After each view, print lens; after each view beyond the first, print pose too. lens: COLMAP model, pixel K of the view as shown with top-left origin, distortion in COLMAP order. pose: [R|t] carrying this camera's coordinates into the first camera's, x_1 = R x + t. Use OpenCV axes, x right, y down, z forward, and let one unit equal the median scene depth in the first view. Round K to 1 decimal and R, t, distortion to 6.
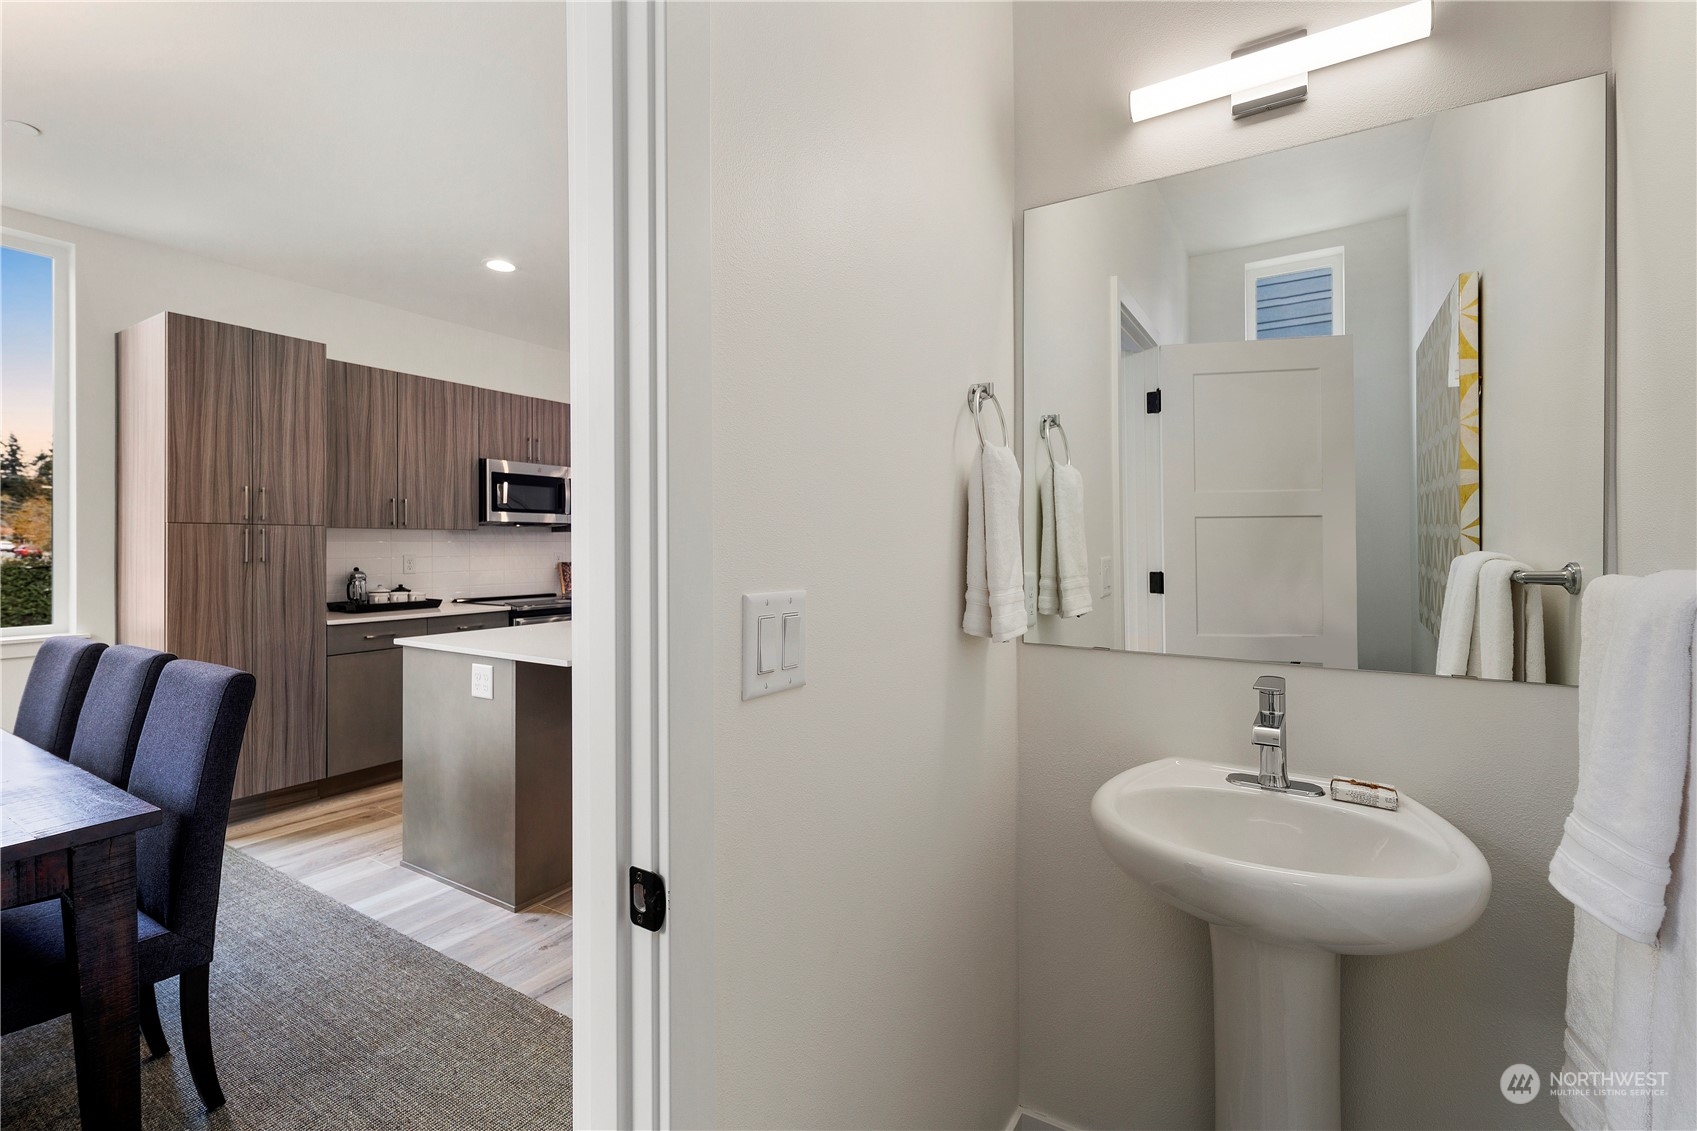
lens RADIAL K [[748.8, 0, 851.1], [0, 748.8, 542.9], [0, 0, 1]] dist [0.002773, -0.000545]
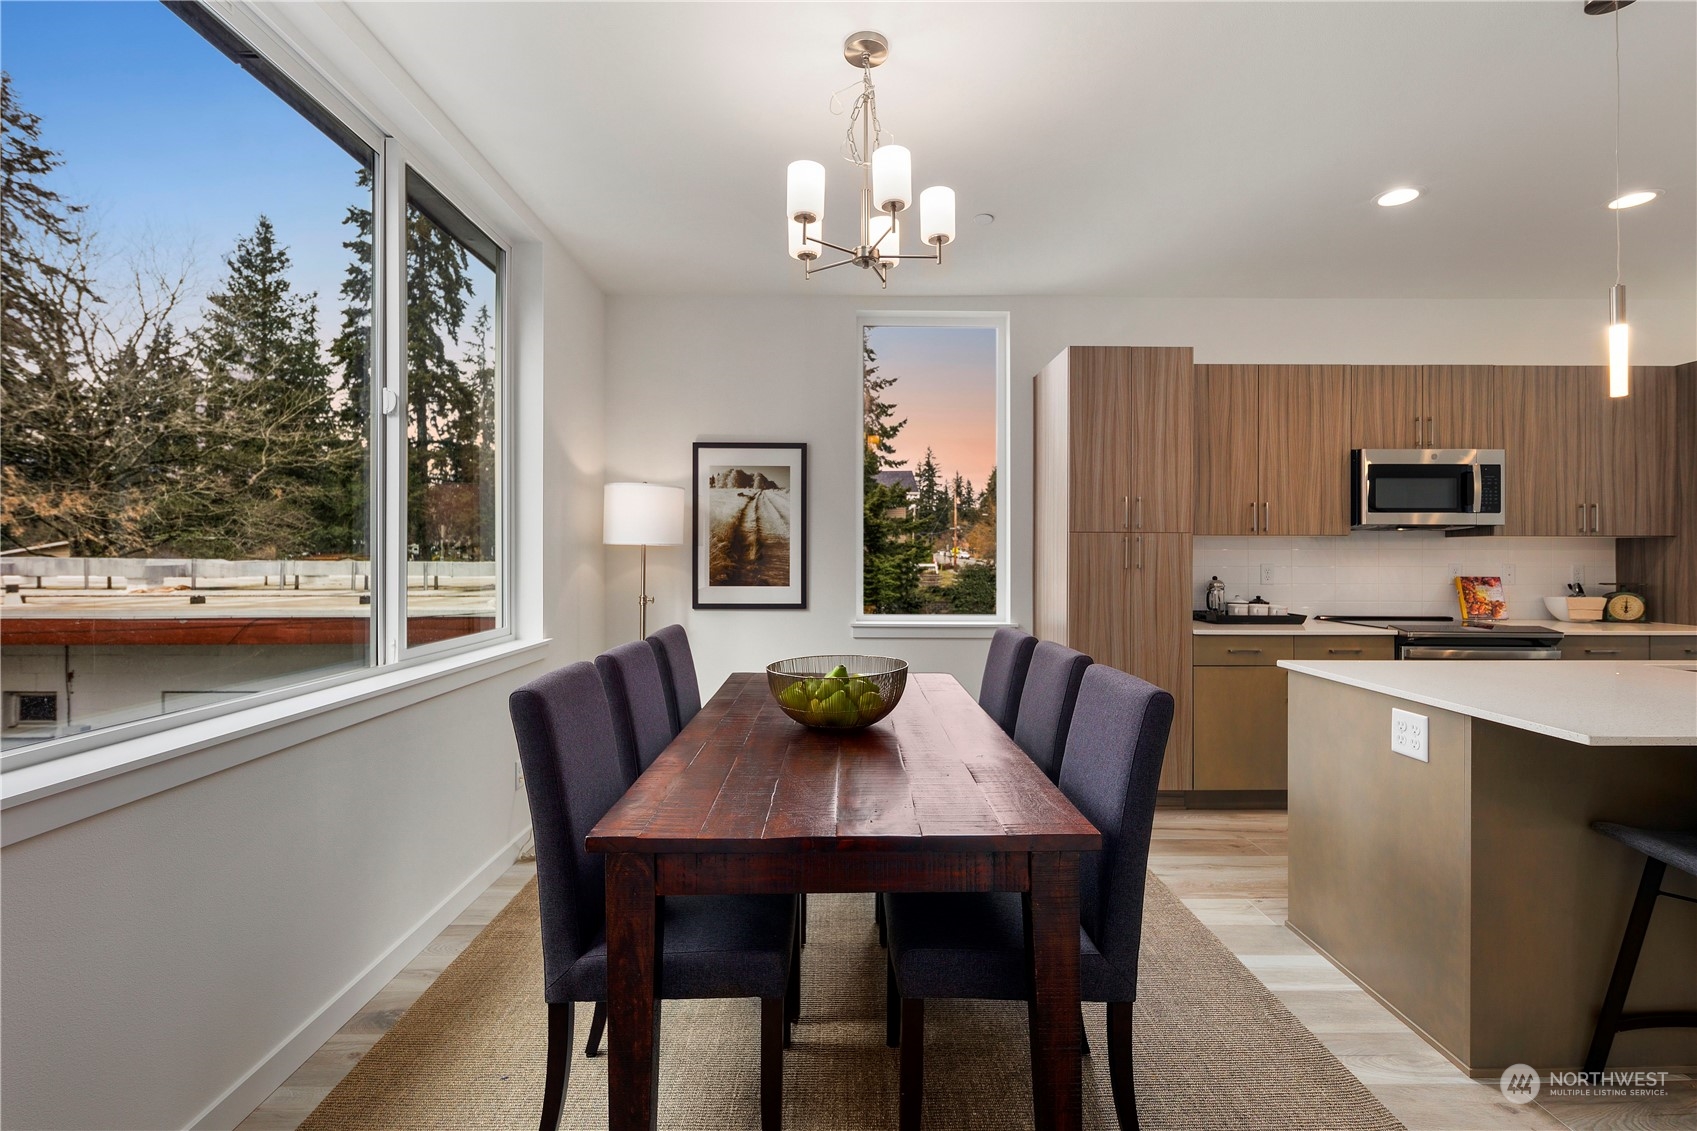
lens RADIAL K [[748.8, 0, 851.1], [0, 748.8, 542.9], [0, 0, 1]] dist [0.002773, -0.000545]
pose [[0.543294, -0.010789, -0.839473, -0.125052], [-0.001057, 0.999908, -0.013534, 0.004024], [0.839542, 0.008241, 0.543232, 0.096734]]
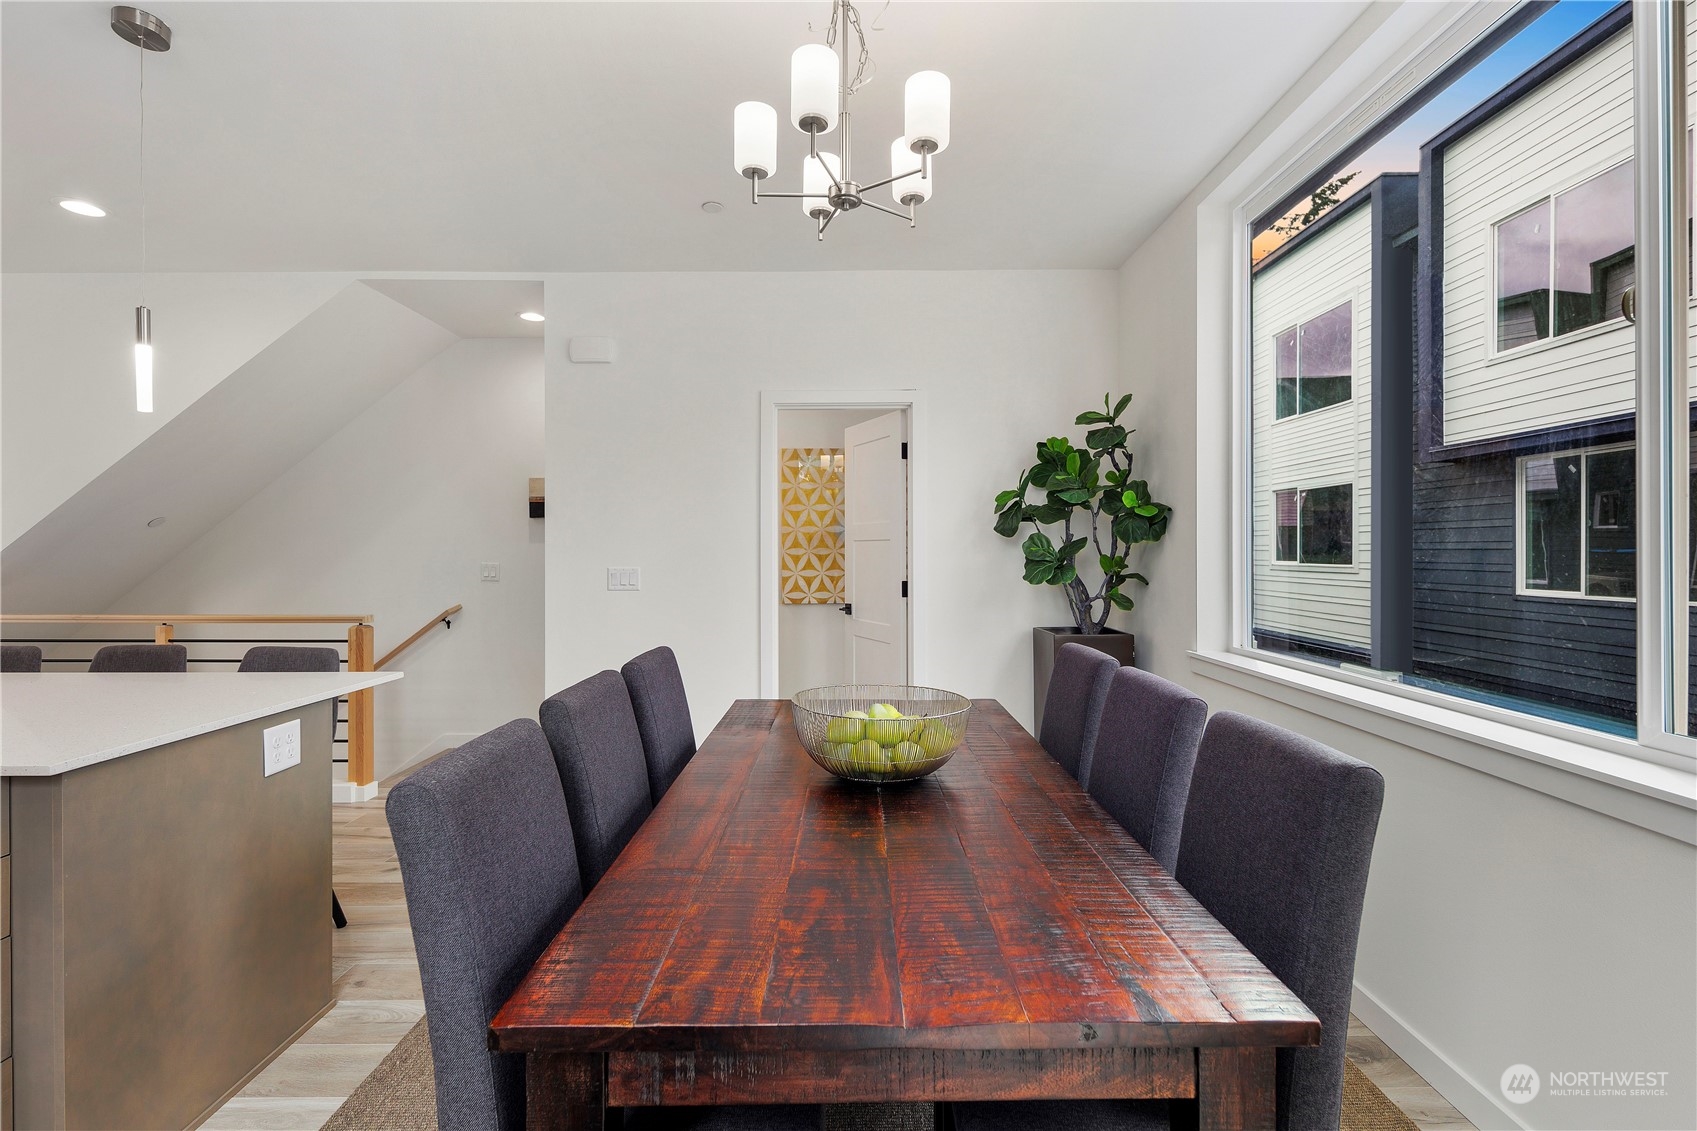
lens RADIAL K [[748.8, 0, 851.1], [0, 748.8, 542.9], [0, 0, 1]] dist [0.002773, -0.000545]
pose [[-0.533510, 0.009971, 0.845735, -1.072426], [0.003681, 0.999948, -0.009467, -0.001744], [-0.845786, -0.001938, -0.533519, 0.710909]]
